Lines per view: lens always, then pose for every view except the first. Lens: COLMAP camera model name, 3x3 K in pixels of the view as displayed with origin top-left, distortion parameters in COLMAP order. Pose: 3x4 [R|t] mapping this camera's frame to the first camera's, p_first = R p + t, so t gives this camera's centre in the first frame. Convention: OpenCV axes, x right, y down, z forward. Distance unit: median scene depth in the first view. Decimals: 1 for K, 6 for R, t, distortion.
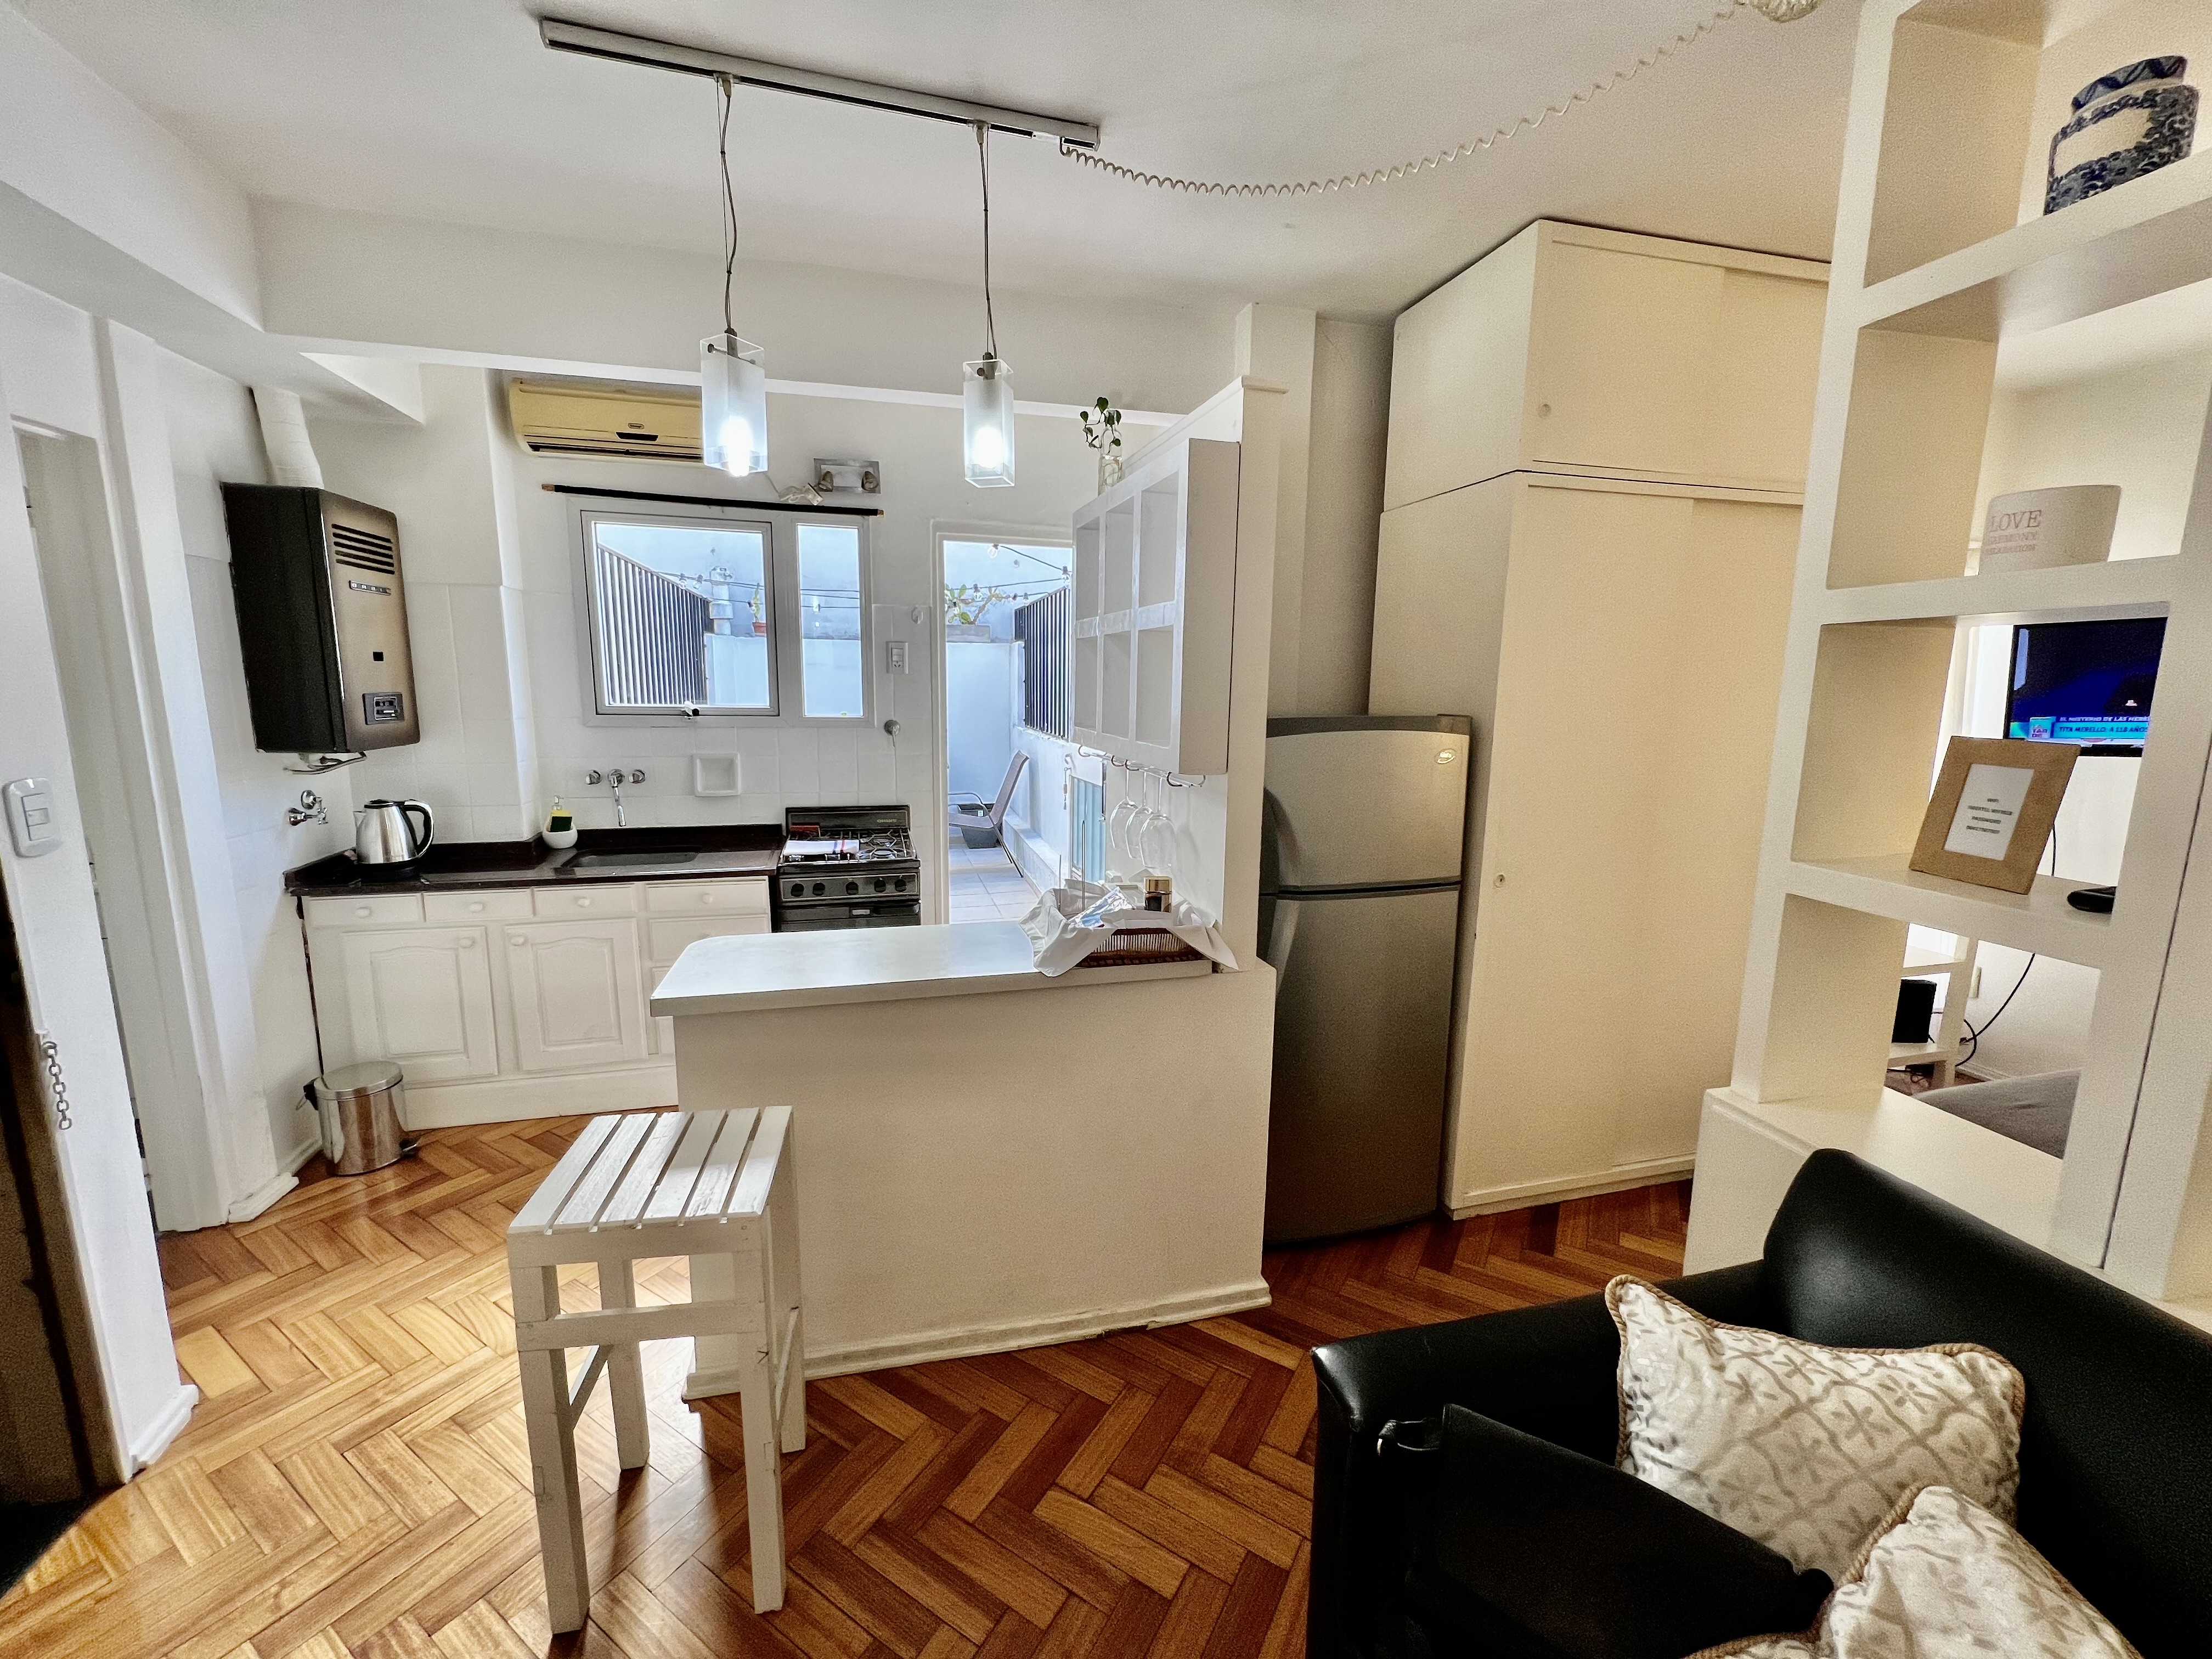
lens RADIAL K [[882.1, 0, 1099.1], [0, 882.1, 828.3], [0, 0, 1]] dist [-0.000924, -0.000054]
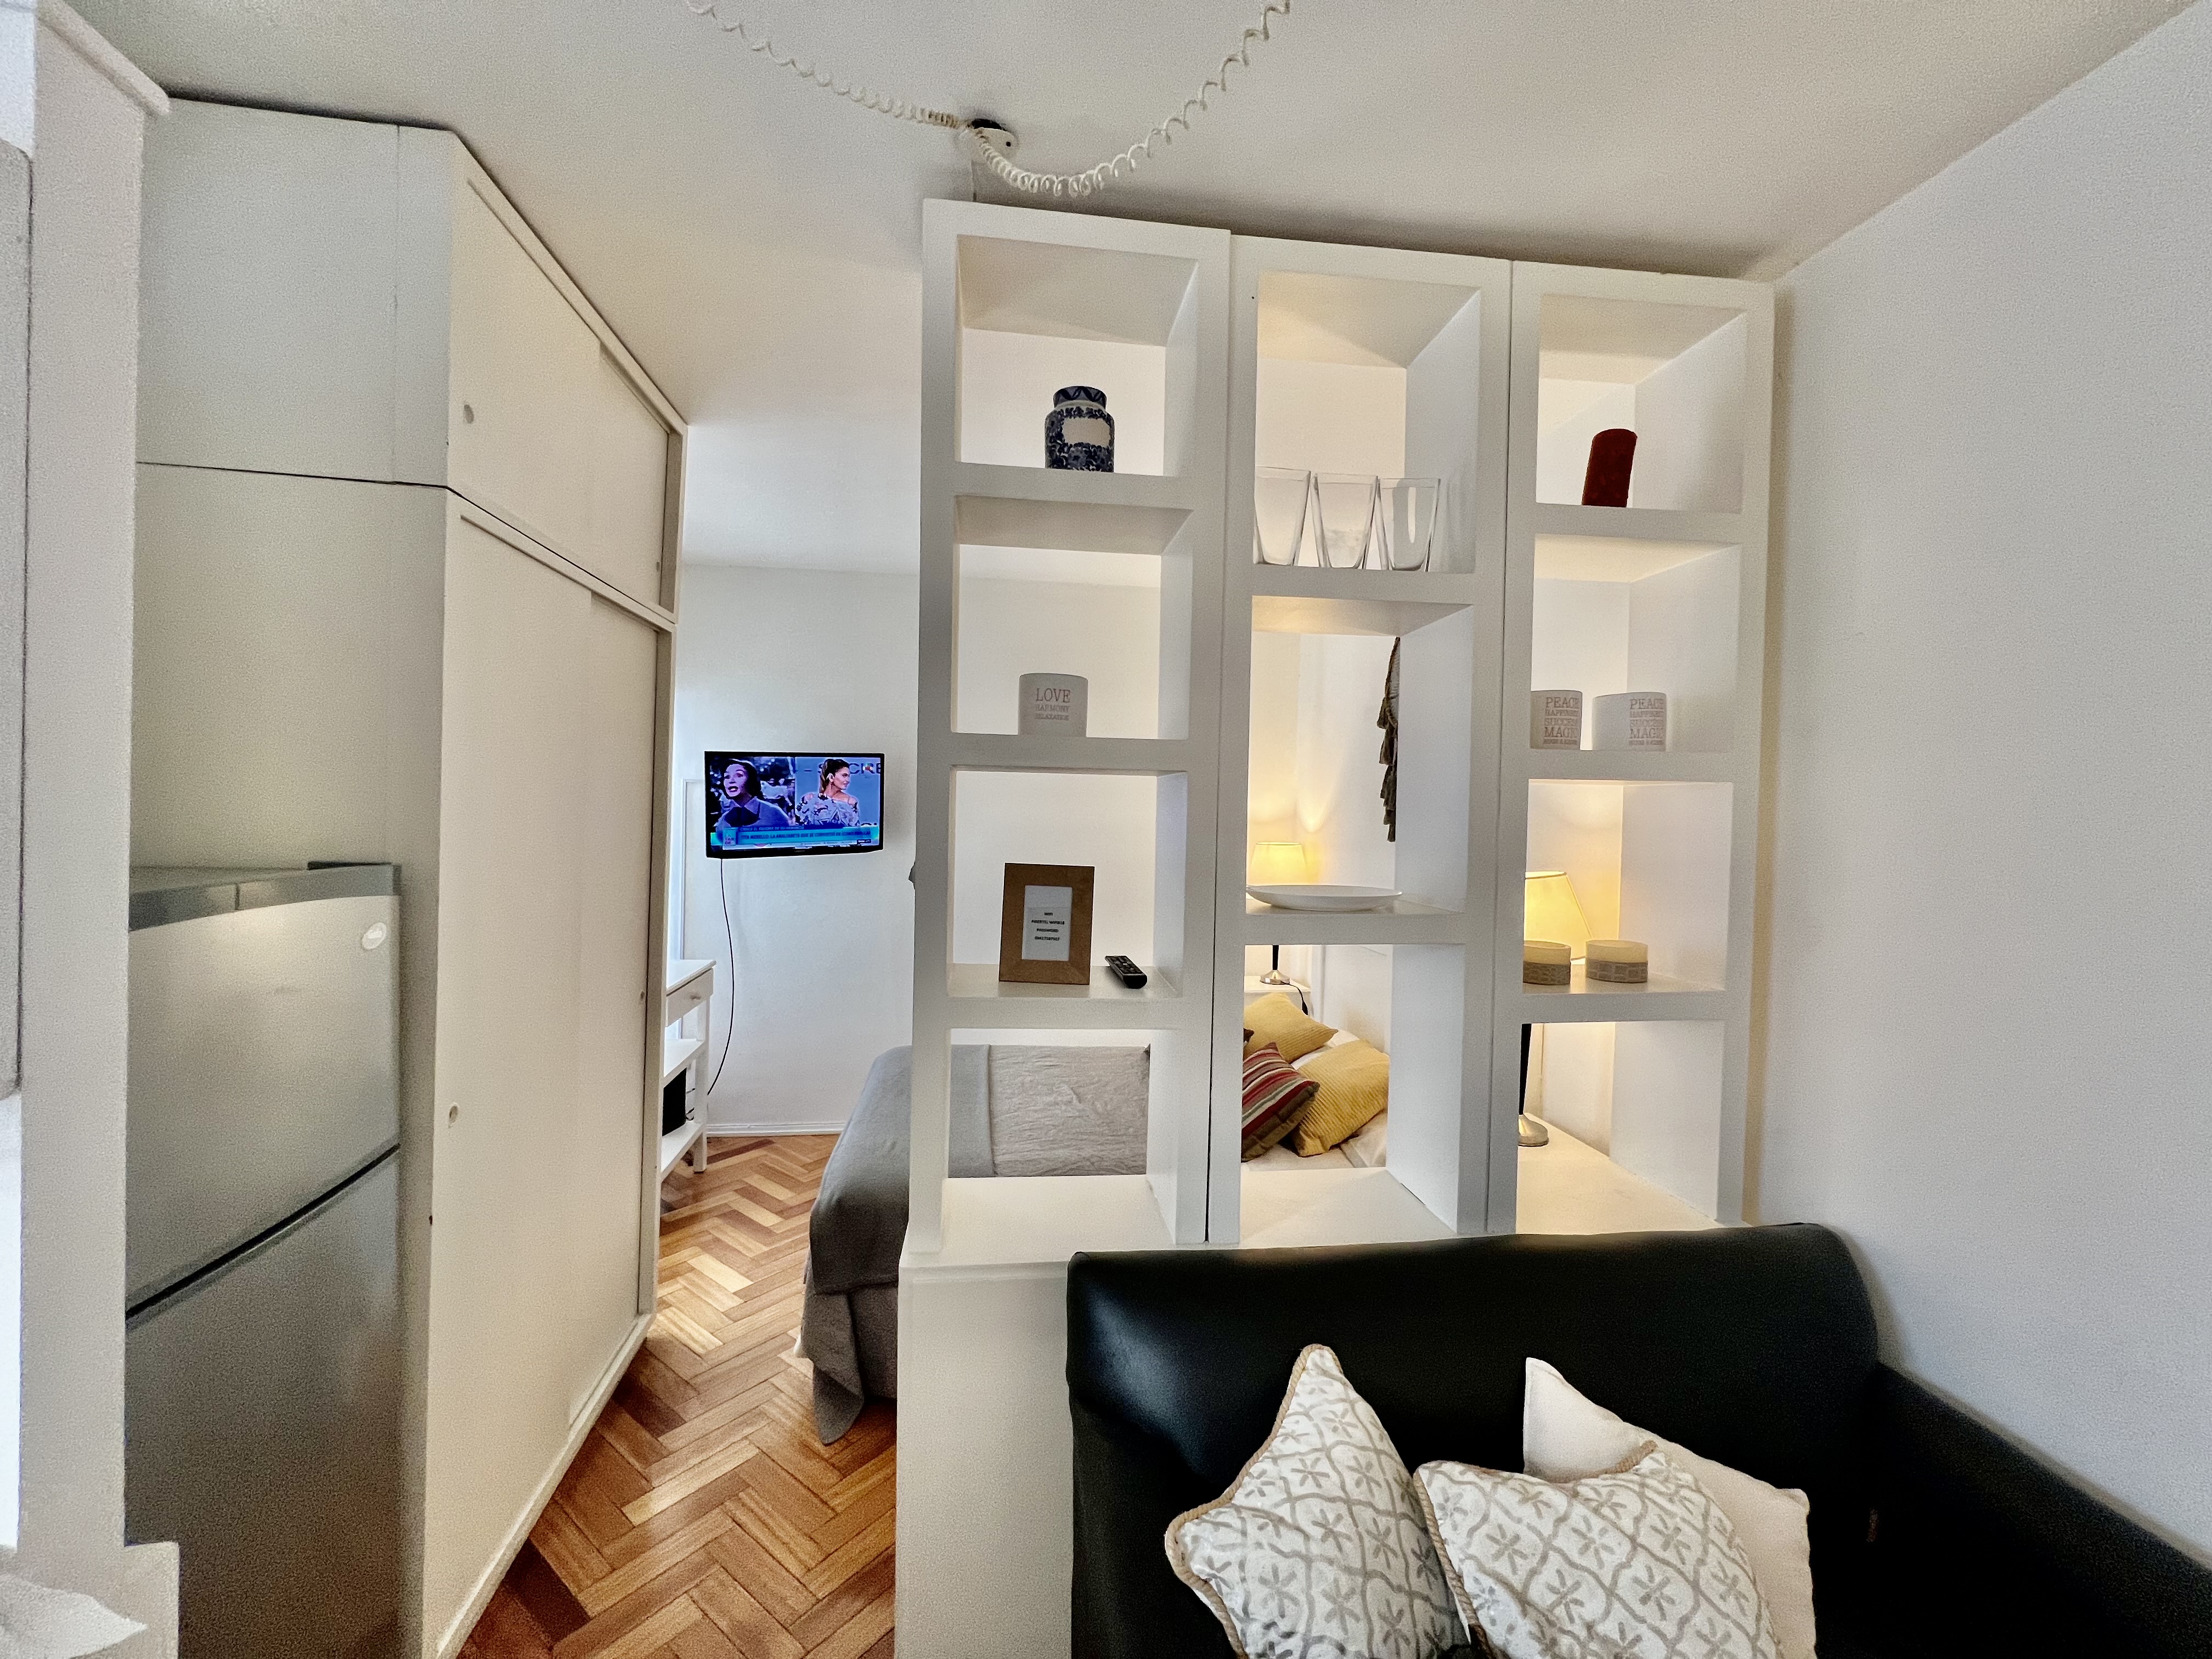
lens RADIAL K [[882.1, 0, 1099.1], [0, 882.1, 828.3], [0, 0, 1]] dist [-0.000924, -0.000054]
pose [[0.106591, -0.029102, 0.993877, -0.190449], [0.135904, 0.990617, 0.014431, -0.146936], [-0.984971, 0.133534, 0.109546, 0.718149]]
